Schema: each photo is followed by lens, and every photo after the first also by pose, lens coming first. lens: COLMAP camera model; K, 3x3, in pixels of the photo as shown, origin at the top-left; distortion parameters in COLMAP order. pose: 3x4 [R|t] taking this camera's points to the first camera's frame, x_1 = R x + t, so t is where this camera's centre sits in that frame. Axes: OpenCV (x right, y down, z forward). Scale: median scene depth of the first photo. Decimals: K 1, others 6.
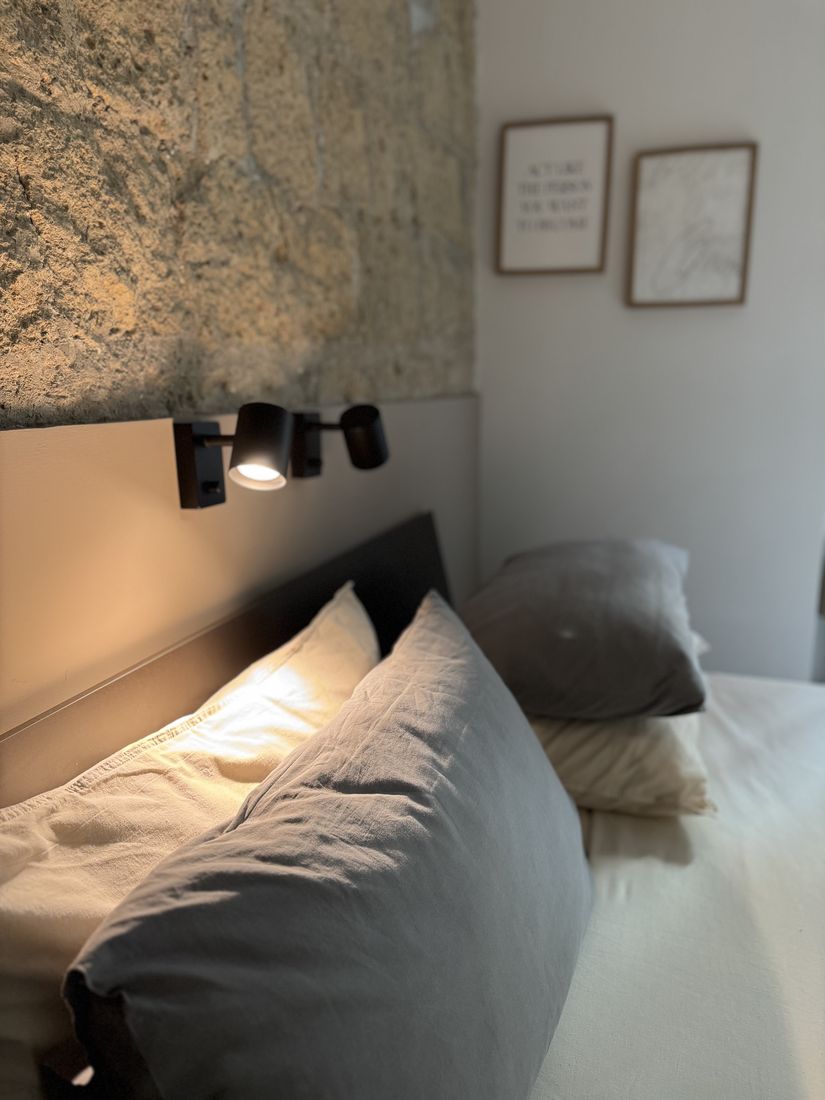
lens RADIAL K [[763.1, 0, 413.9], [0, 763.1, 548.1], [0, 0, 1]] dist [0.046492, -0.068765]
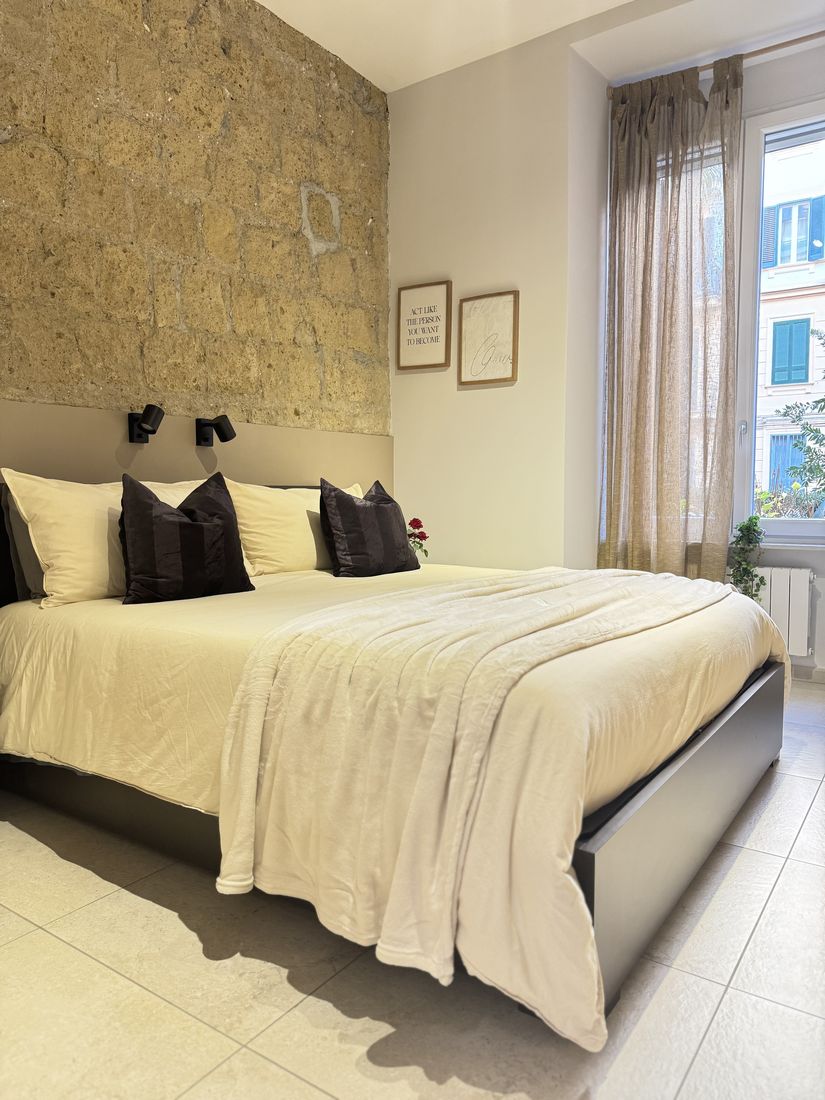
lens RADIAL K [[763.1, 0, 411.8], [0, 763.1, 551.9], [0, 0, 1]] dist [0.046492, -0.068765]
pose [[0.935313, 0.052952, -0.349838, 0.816980], [-0.097912, 0.988861, -0.112101, 0.261894], [0.340005, 0.139103, 0.930079, -0.584105]]
